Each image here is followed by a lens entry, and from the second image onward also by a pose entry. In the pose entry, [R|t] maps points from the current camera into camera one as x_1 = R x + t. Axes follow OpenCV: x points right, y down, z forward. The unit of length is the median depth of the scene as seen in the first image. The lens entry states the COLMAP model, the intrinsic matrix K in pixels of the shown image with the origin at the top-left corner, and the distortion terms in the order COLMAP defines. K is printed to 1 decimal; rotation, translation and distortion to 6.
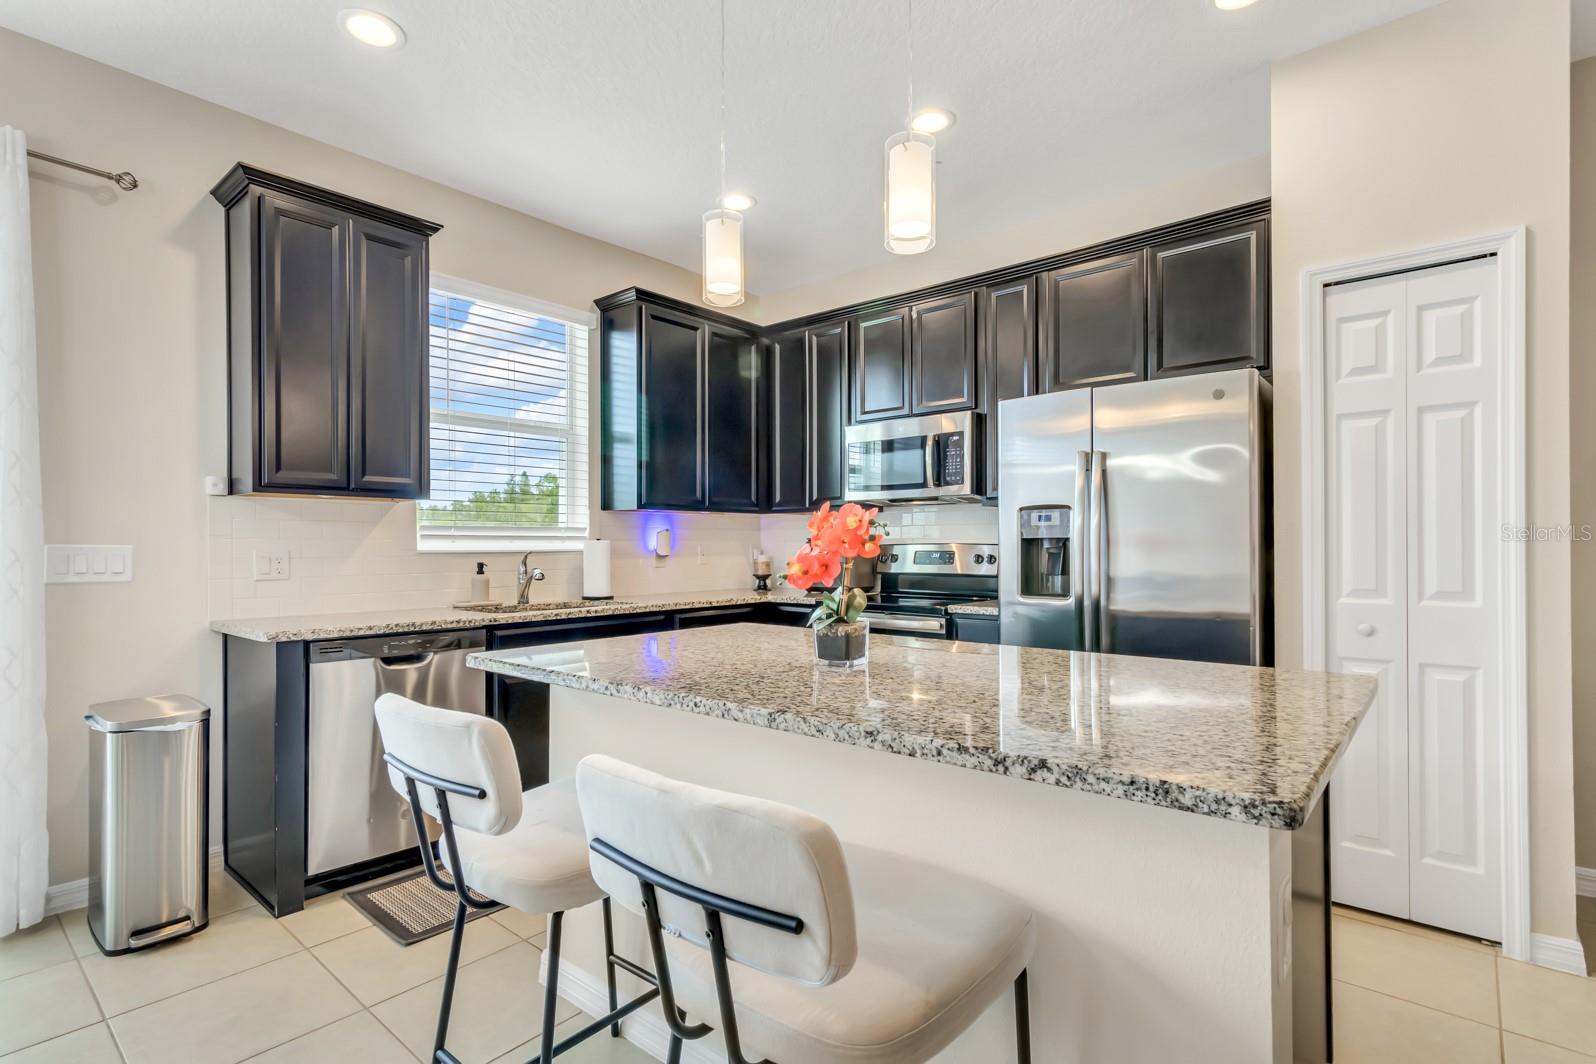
lens RADIAL K [[765.7, 0, 808.4], [0, 765.7, 541.3], [0, 0, 1]] dist [-0.000927, 0.000877]
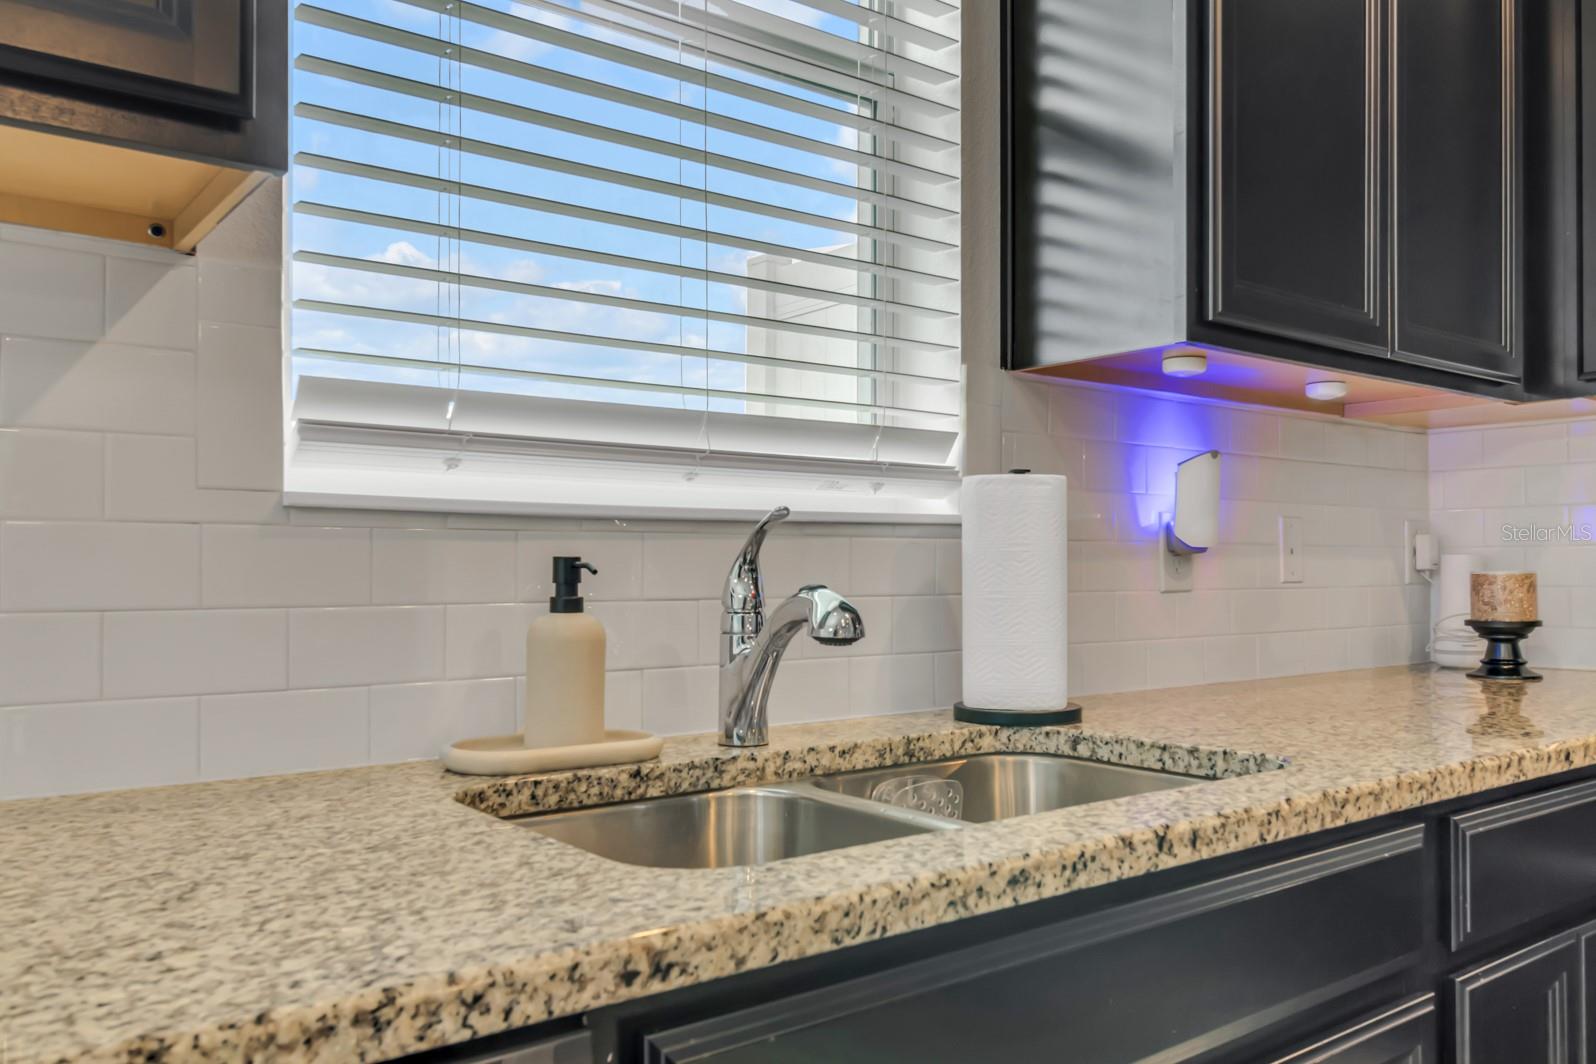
lens RADIAL K [[1214.7, 0, 787.3], [0, 1214.7, 543.9], [0, 0, 1]] dist [-0.010569, -0.010872]
pose [[0.976593, -0.004847, -0.215041, -0.314006], [0.001096, 0.999845, -0.017558, 0.031951], [0.215093, 0.016911, 0.976447, 0.725688]]
